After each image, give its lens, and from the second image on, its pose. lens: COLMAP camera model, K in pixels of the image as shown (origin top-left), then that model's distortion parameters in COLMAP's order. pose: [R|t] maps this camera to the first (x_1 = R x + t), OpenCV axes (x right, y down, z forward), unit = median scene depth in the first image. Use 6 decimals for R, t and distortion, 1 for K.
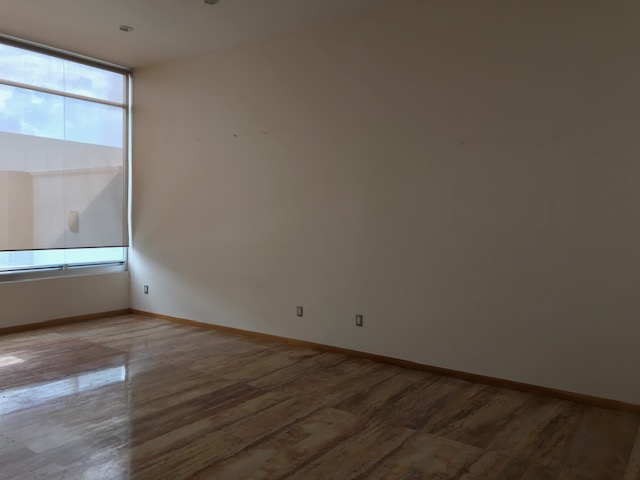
lens RADIAL K [[530.4, 0, 318.6], [0, 530.4, 236.7], [0, 0, 1]] dist [0.040884, -0.014303]
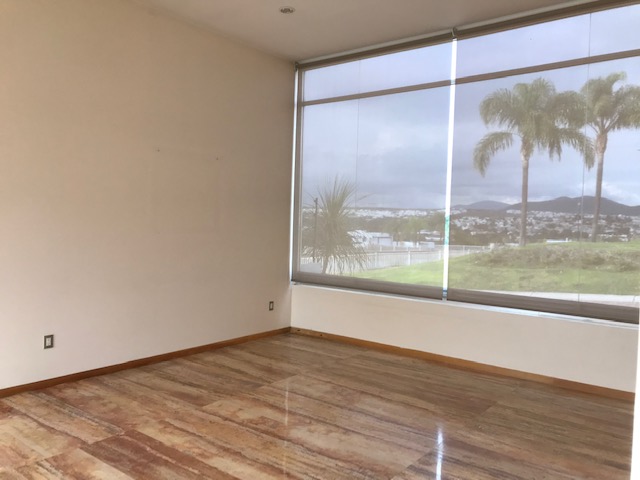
lens RADIAL K [[530.4, 0, 318.6], [0, 530.4, 236.7], [0, 0, 1]] dist [0.040884, -0.014303]
pose [[0.034271, -0.041026, 0.998570, -0.981232], [0.012099, 0.999101, 0.040633, -0.043350], [-0.999339, 0.010689, 0.034737, 0.743071]]
